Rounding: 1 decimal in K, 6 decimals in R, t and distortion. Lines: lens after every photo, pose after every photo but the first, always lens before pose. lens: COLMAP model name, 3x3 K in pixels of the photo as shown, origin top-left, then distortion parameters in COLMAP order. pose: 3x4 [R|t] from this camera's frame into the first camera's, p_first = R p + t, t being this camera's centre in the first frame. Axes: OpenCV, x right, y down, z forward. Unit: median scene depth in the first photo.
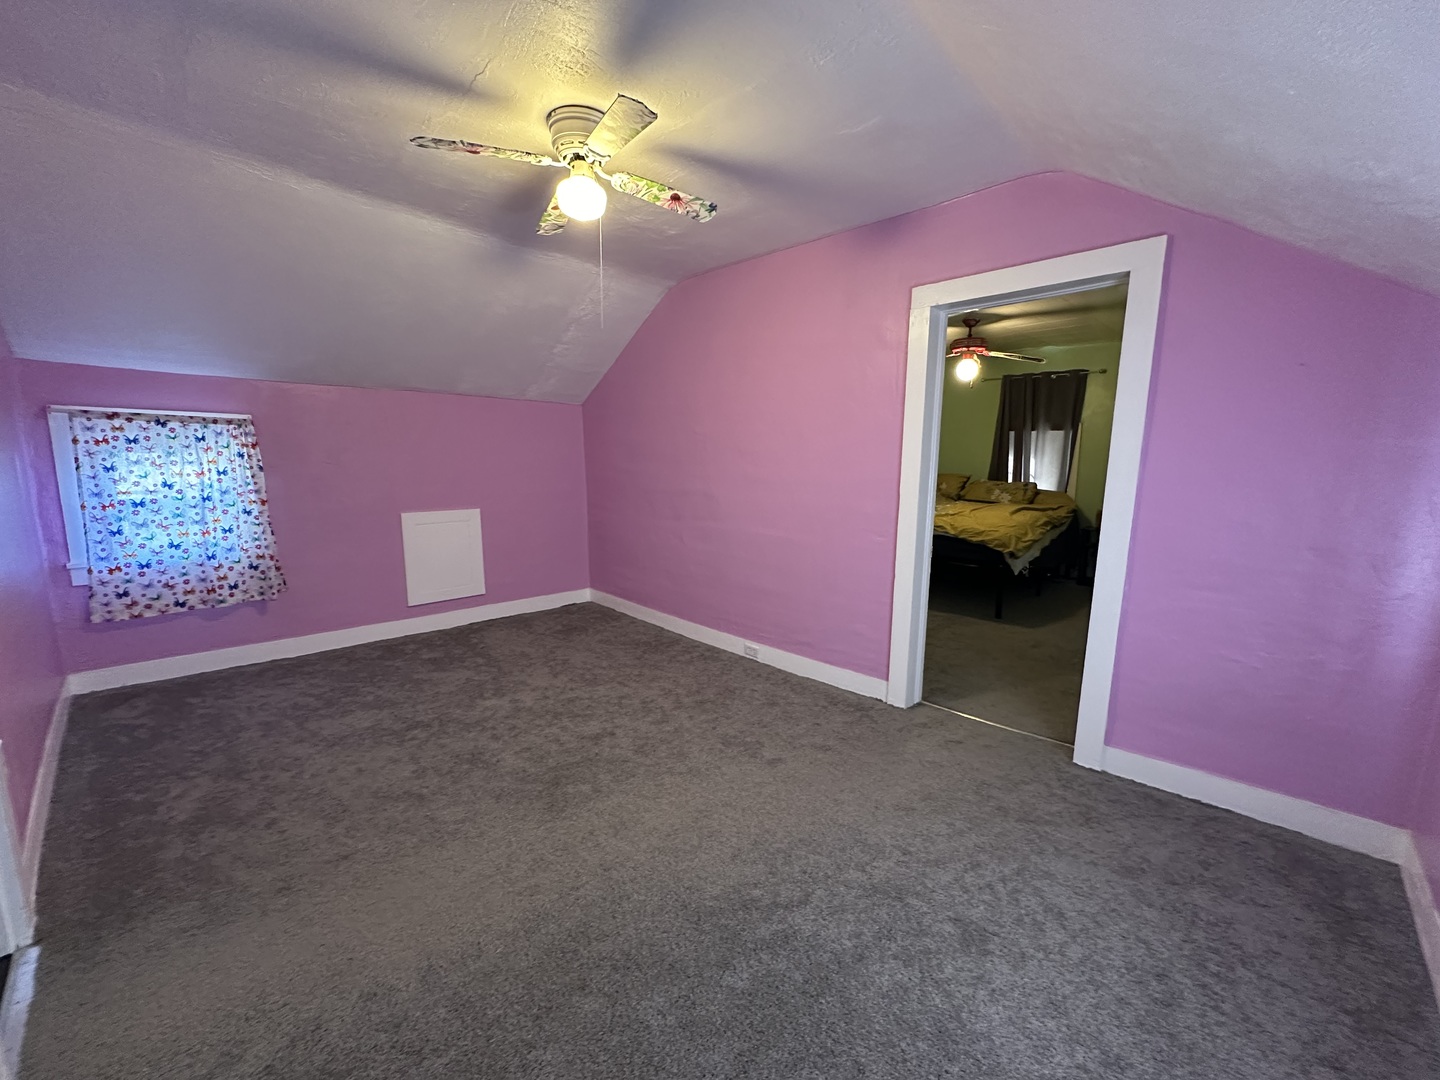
lens RADIAL K [[572.3, 0, 719.0], [0, 572.3, 539.0], [0, 0, 1]] dist [-0.000164, -0.000169]
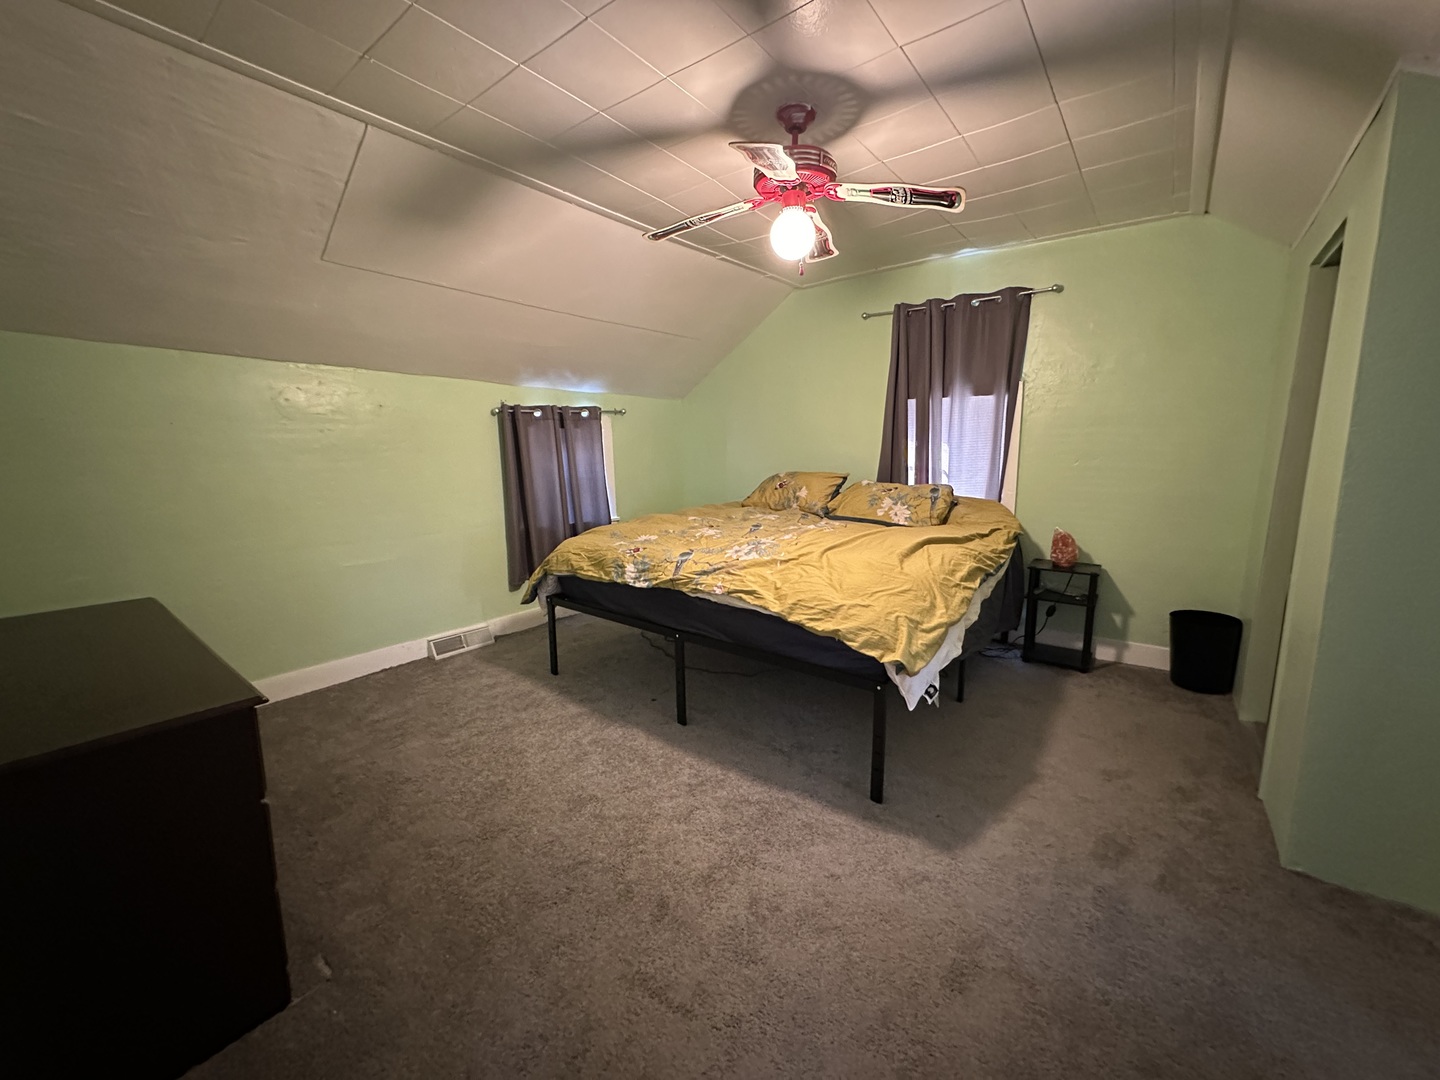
lens RADIAL K [[572.3, 0, 719.3], [0, 572.3, 539.7], [0, 0, 1]] dist [-0.000164, -0.000169]
pose [[0.992824, -0.028736, 0.116077, 0.272415], [0.027517, 0.999548, 0.012085, -0.061797], [-0.116372, -0.008804, 0.993167, 0.487913]]
